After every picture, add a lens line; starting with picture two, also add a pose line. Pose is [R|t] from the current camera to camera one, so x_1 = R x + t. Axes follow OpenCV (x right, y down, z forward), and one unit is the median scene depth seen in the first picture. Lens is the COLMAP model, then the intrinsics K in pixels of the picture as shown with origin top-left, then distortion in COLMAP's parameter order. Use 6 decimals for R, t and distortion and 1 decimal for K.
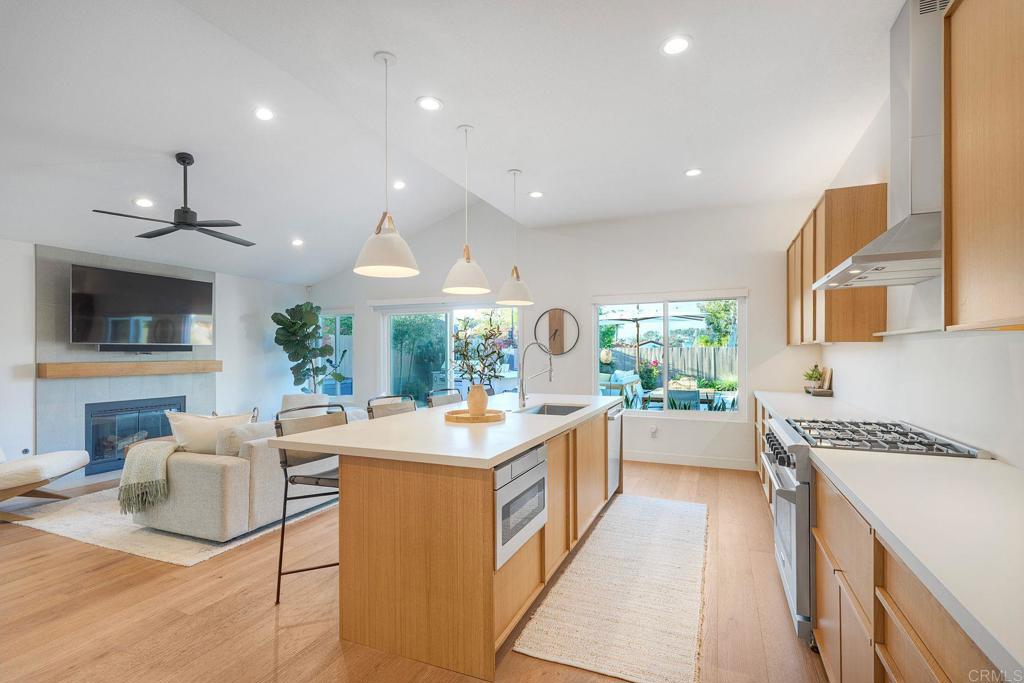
lens RADIAL K [[458.7, 0, 531.7], [0, 458.7, 353.6], [0, 0, 1]] dist [0.000342, -0.000278]
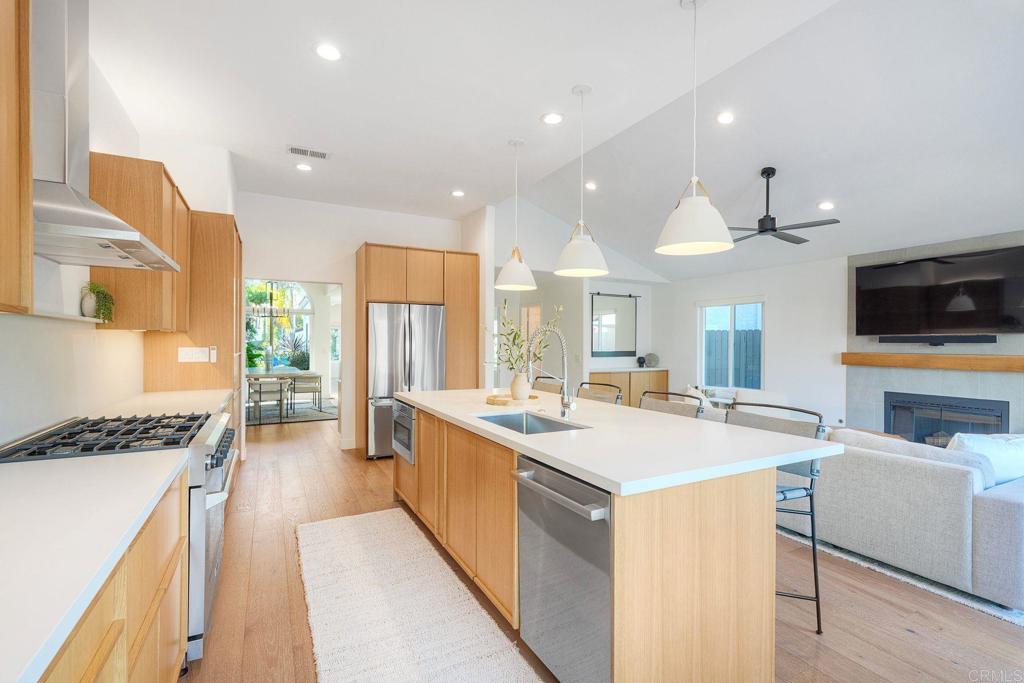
lens RADIAL K [[456.4, 0, 512.0], [0, 456.4, 341.5], [0, 0, 1]] dist [0.000128, -0.000292]
pose [[-0.644959, -0.001623, -0.764216, 0.412724], [-0.005230, 0.999984, 0.002291, -0.005686], [0.764200, 0.005475, -0.644957, 1.008793]]
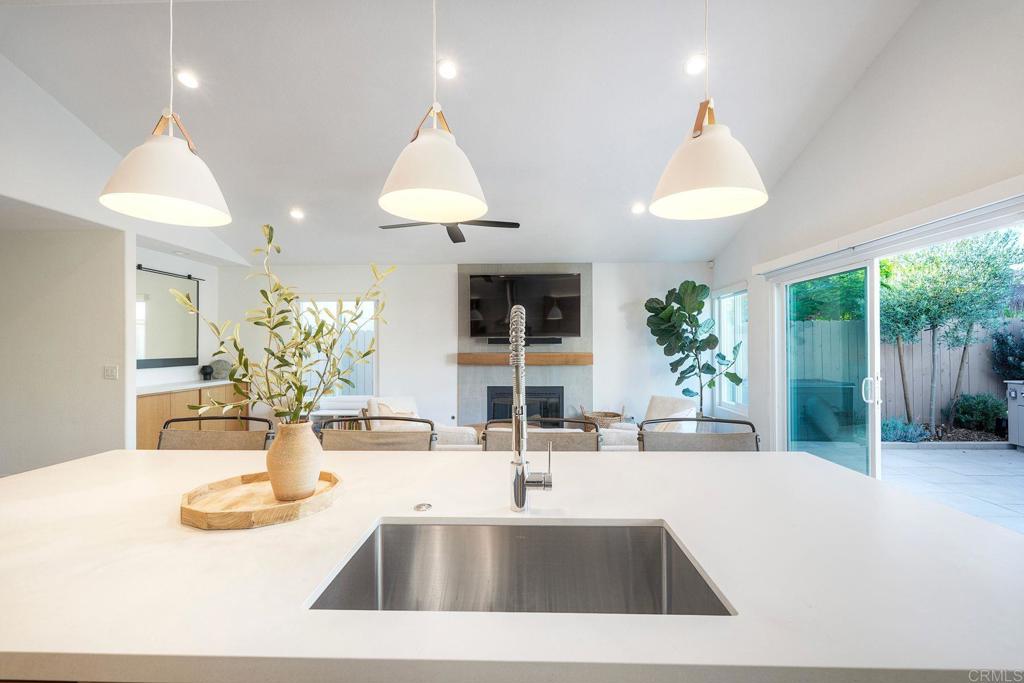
lens RADIAL K [[456.4, 0, 512.0], [0, 456.4, 341.5], [0, 0, 1]] dist [0.000128, -0.000292]
pose [[0.338713, -0.003542, -0.940883, 0.205337], [-0.001525, 0.999990, -0.004314, -0.005970], [0.940888, 0.002896, 0.338704, 0.636613]]
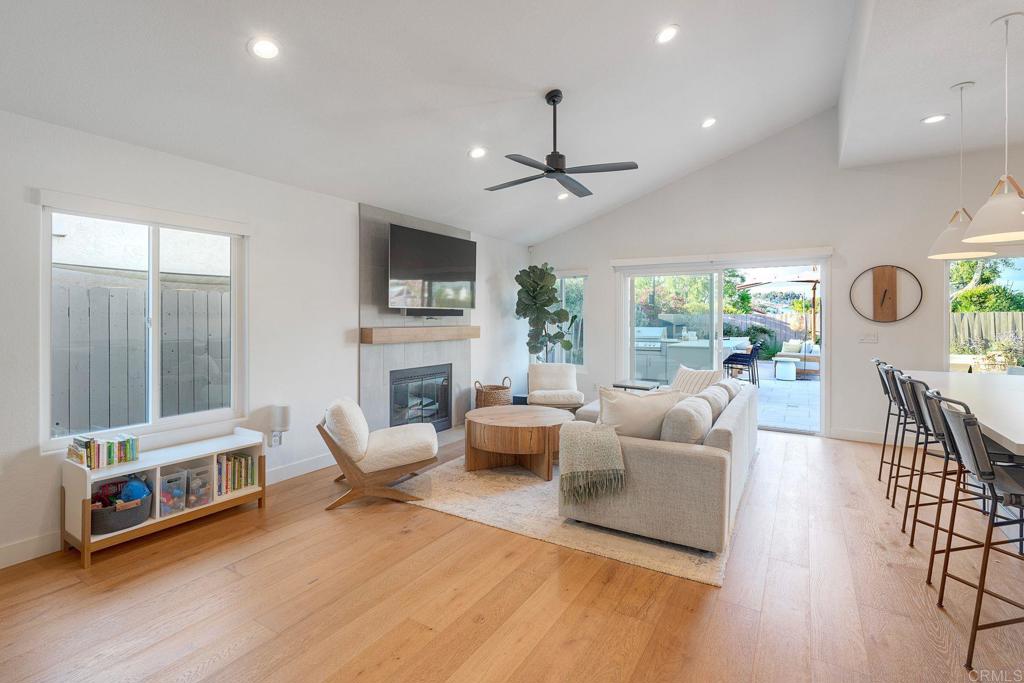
lens RADIAL K [[474.9, 0, 511.3], [0, 474.9, 320.3], [0, 0, 1]] dist [0.003857, 0.000610]
pose [[0.985959, 0.005801, -0.166886, -0.552753], [-0.005570, 0.999983, 0.001851, 0.001739], [0.166894, -0.000896, 0.985974, 0.071591]]
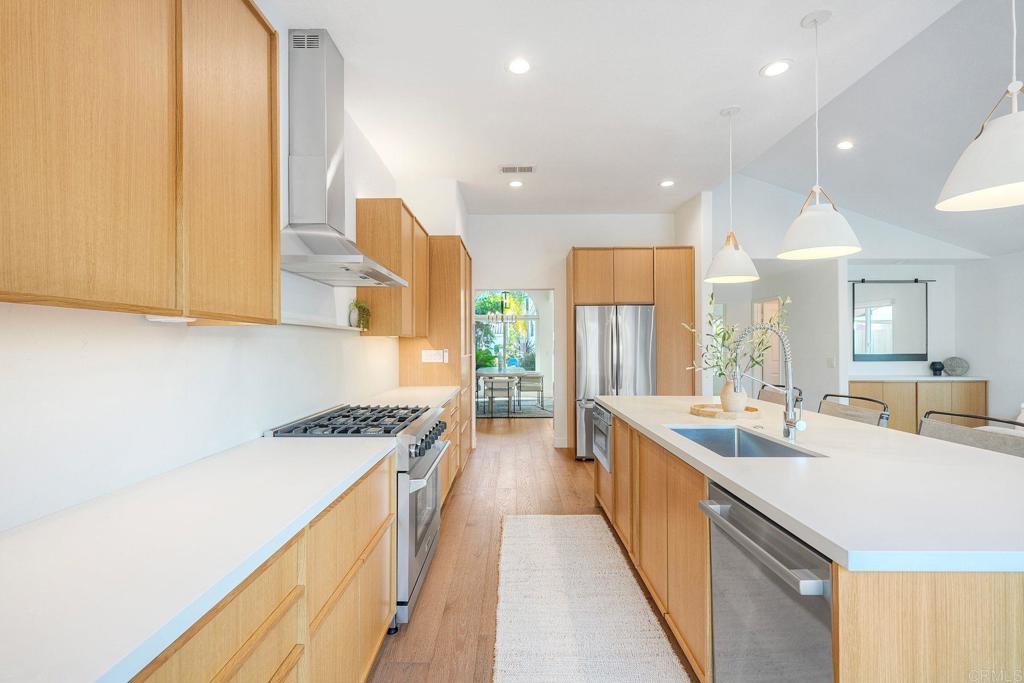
lens RADIAL K [[449.0, 0, 512.0], [0, 449.0, 341.5], [0, 0, 1]] dist [0.000337, 0.000095]
pose [[-0.929405, 0.003387, -0.369047, 0.353892], [0.004836, 0.999984, -0.003001, -0.005053], [0.369031, -0.004574, -0.929406, 1.001626]]
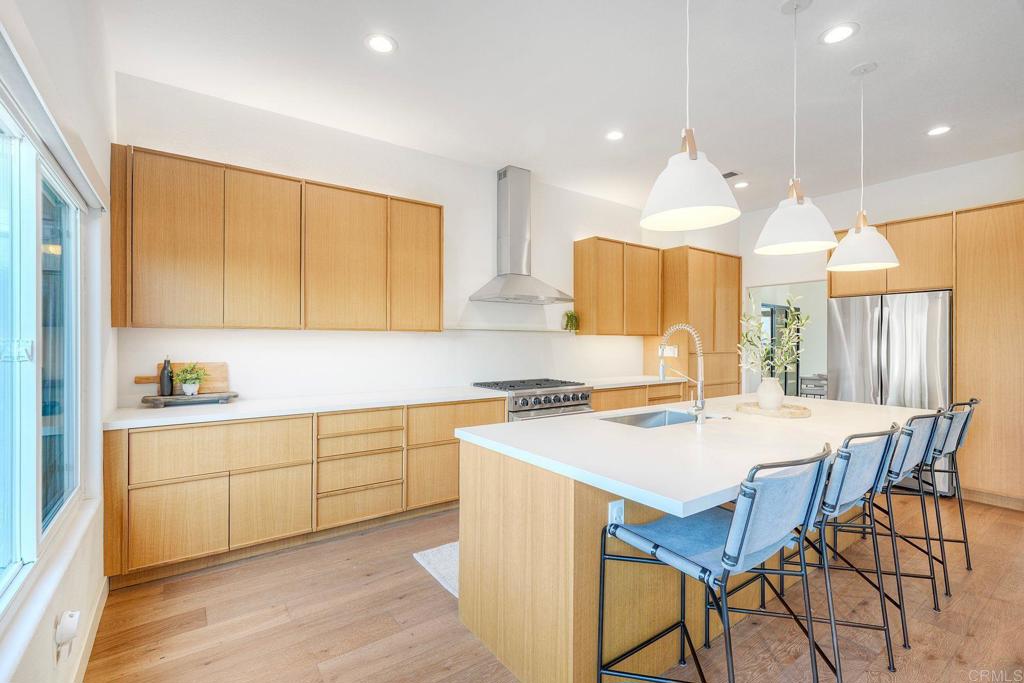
lens RADIAL K [[461.8, 0, 497.9], [0, 461.8, 336.4], [0, 0, 1]] dist [0.000089, -0.000324]
pose [[-0.838183, -0.000019, 0.545390, -0.096723], [-0.001339, 0.999997, -0.002023, -0.010645], [-0.545388, -0.002425, -0.838180, 1.232201]]
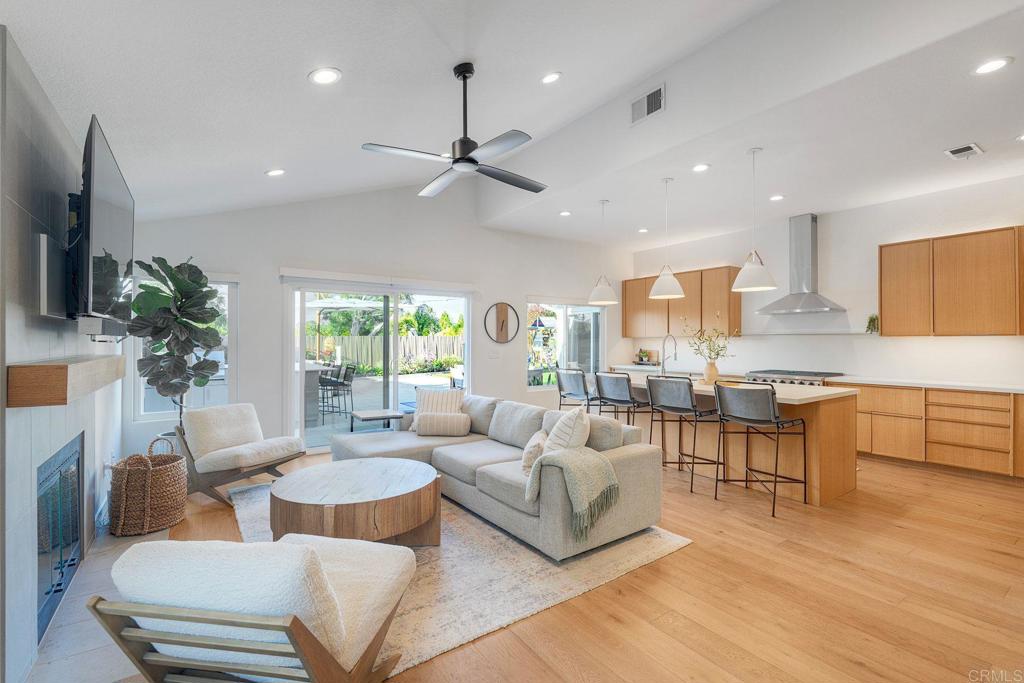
lens RADIAL K [[450.8, 0, 512.0], [0, 450.8, 341.5], [0, 0, 1]] dist [-0.001301, -0.000270]
pose [[0.542274, 0.007324, 0.840170, -1.057401], [-0.004613, 0.999973, -0.005740, 0.005514], [-0.840189, -0.000763, 0.542293, 0.448684]]
